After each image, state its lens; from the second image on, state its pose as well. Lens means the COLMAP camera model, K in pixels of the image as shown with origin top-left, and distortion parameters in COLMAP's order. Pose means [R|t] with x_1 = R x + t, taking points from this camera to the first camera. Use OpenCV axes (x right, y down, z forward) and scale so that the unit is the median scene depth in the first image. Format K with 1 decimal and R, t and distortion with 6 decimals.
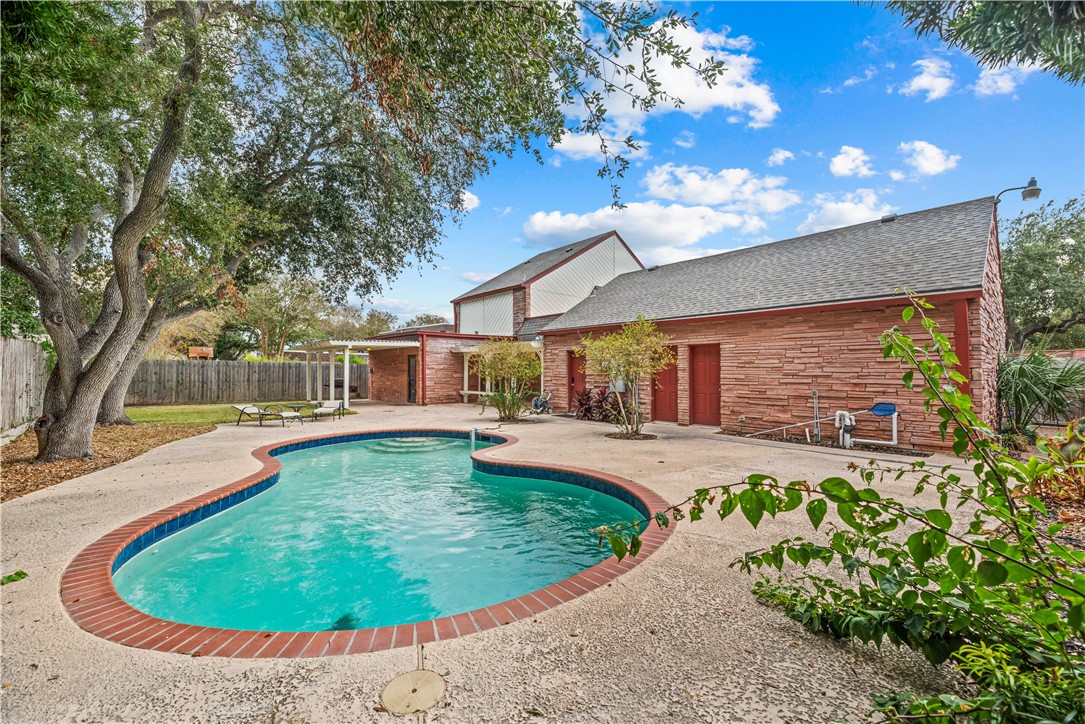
lens RADIAL K [[441.7, 0, 556.1], [0, 441.7, 362.5], [0, 0, 1]] dist [-0.001745, -0.000380]
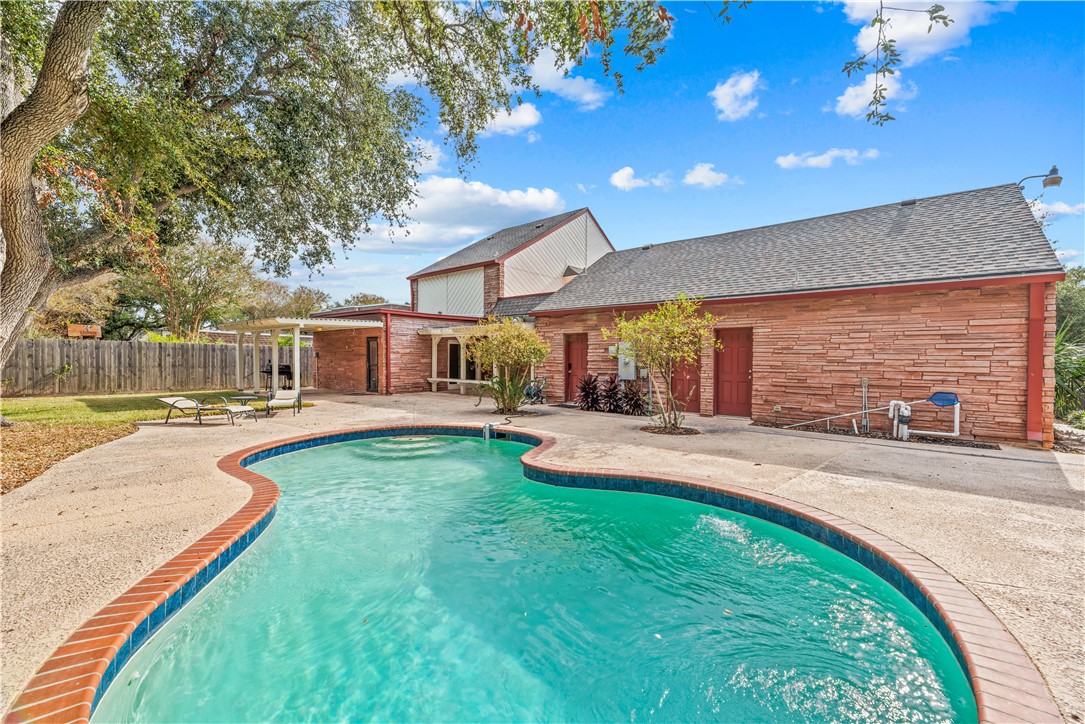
lens RADIAL K [[441.7, 0, 546.2], [0, 441.7, 364.0], [0, 0, 1]] dist [-0.001745, -0.000380]
pose [[0.989454, 0.004206, 0.144786, -0.146613], [-0.009261, 0.999370, 0.034260, 0.004414], [-0.144550, -0.035239, 0.988870, 0.119262]]
